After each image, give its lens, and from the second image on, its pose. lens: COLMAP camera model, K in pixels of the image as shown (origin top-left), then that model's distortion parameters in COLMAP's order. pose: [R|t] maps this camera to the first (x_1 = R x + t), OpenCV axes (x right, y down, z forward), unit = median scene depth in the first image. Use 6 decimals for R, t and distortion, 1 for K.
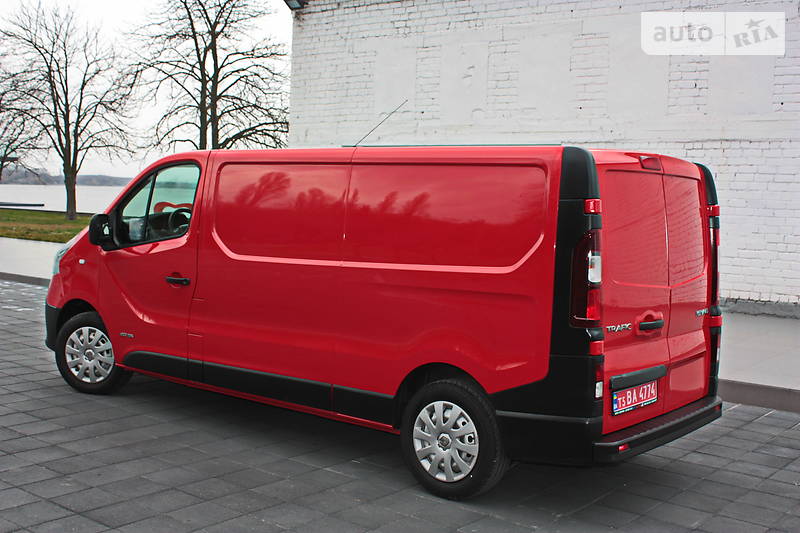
lens RADIAL K [[952.9, 0, 395.5], [0, 952.9, 276.5], [0, 0, 1]] dist [-0.073502, 0.012651]
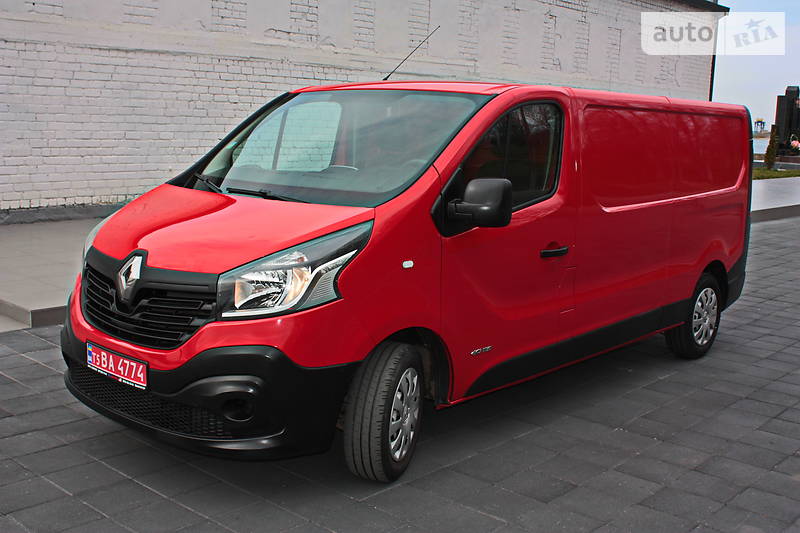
lens RADIAL K [[909.1, 0, 400.0], [0, 909.1, 266.5], [0, 0, 1]] dist [-0.147462, 0.220553]
pose [[0.056433, -0.192974, 0.979580, -0.450194], [0.053854, 0.980303, 0.190014, -0.061649], [-0.996953, 0.042032, 0.065714, 0.492200]]
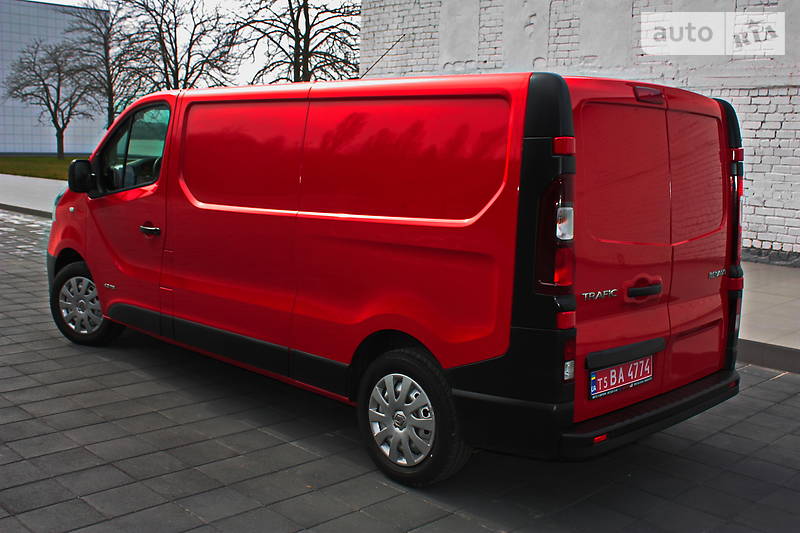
lens RADIAL K [[879.6, 0, 400.0], [0, 879.6, 266.5], [0, 0, 1]] dist [-0.131941, 0.177728]
pose [[0.993634, 0.013953, -0.111790, 0.050246], [-0.008502, 0.998758, 0.049093, -0.002088], [0.112336, -0.047830, 0.992518, 0.077067]]
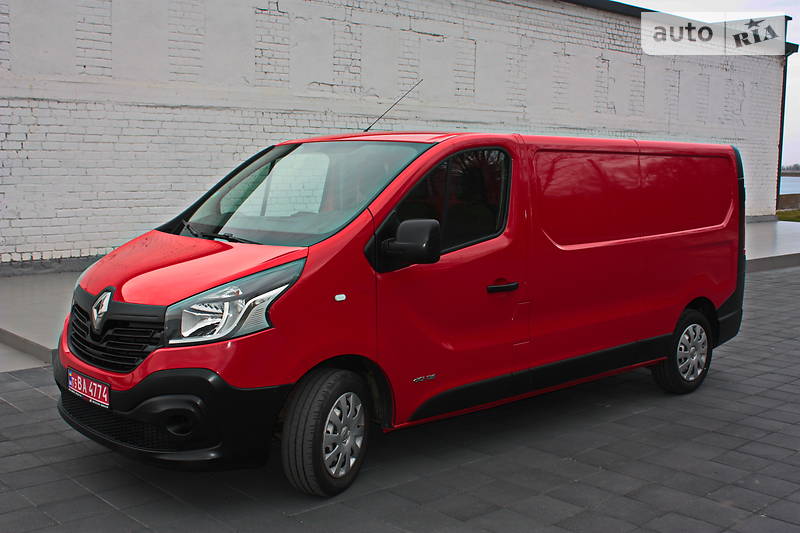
lens RADIAL K [[933.7, 0, 390.8], [0, 933.7, 264.1], [0, 0, 1]] dist [-0.157953, 0.311816]
pose [[0.159028, -0.137315, 0.977678, -0.483367], [0.079120, 0.988868, 0.126017, -0.059106], [-0.984099, 0.057313, 0.168122, 0.436381]]
